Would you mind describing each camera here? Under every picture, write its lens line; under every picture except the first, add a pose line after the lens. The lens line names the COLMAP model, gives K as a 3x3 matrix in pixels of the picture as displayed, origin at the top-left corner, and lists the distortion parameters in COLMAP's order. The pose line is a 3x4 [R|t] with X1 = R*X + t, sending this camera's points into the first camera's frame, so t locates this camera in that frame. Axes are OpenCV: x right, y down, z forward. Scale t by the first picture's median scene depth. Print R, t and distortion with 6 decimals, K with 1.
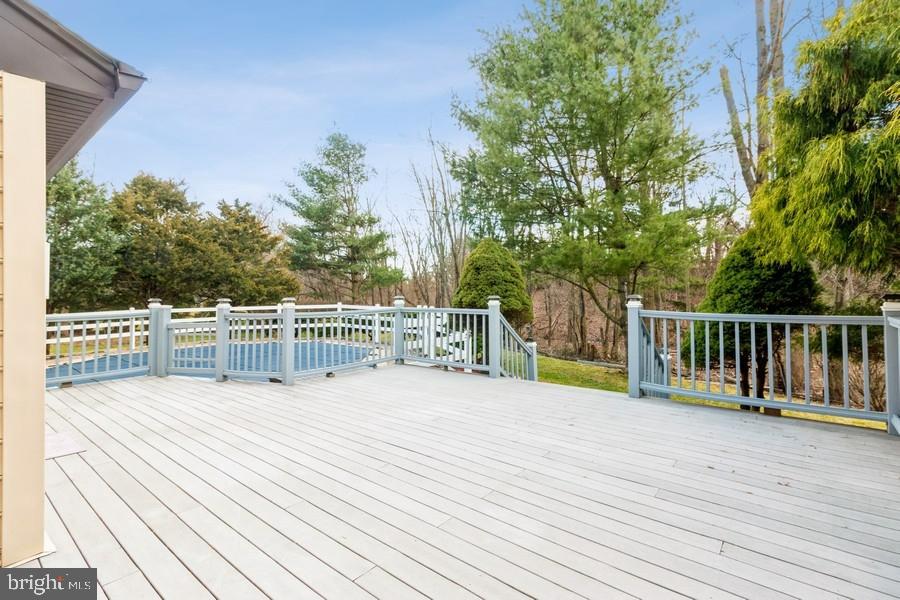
lens RADIAL K [[413.5, 0, 447.9], [0, 413.5, 294.5], [0, 0, 1]] dist [0.000438, -0.000005]
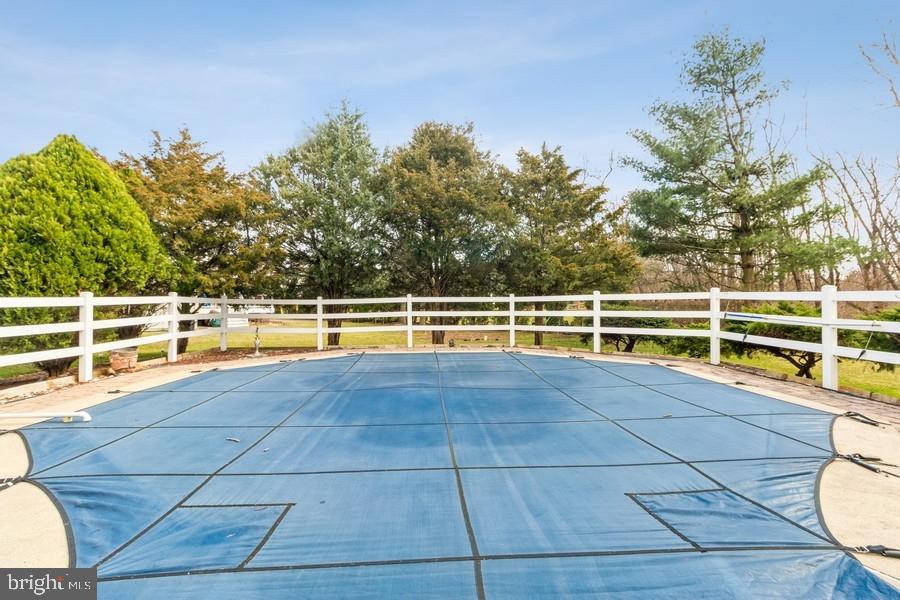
lens RADIAL K [[413.5, 0, 447.9], [0, 413.5, 294.5], [0, 0, 1]] dist [0.000438, -0.000005]
pose [[0.663873, -0.012173, -0.747746, -0.069013], [0.009304, 0.999925, -0.008019, 0.018645], [0.747787, -0.001633, 0.663936, 0.286215]]
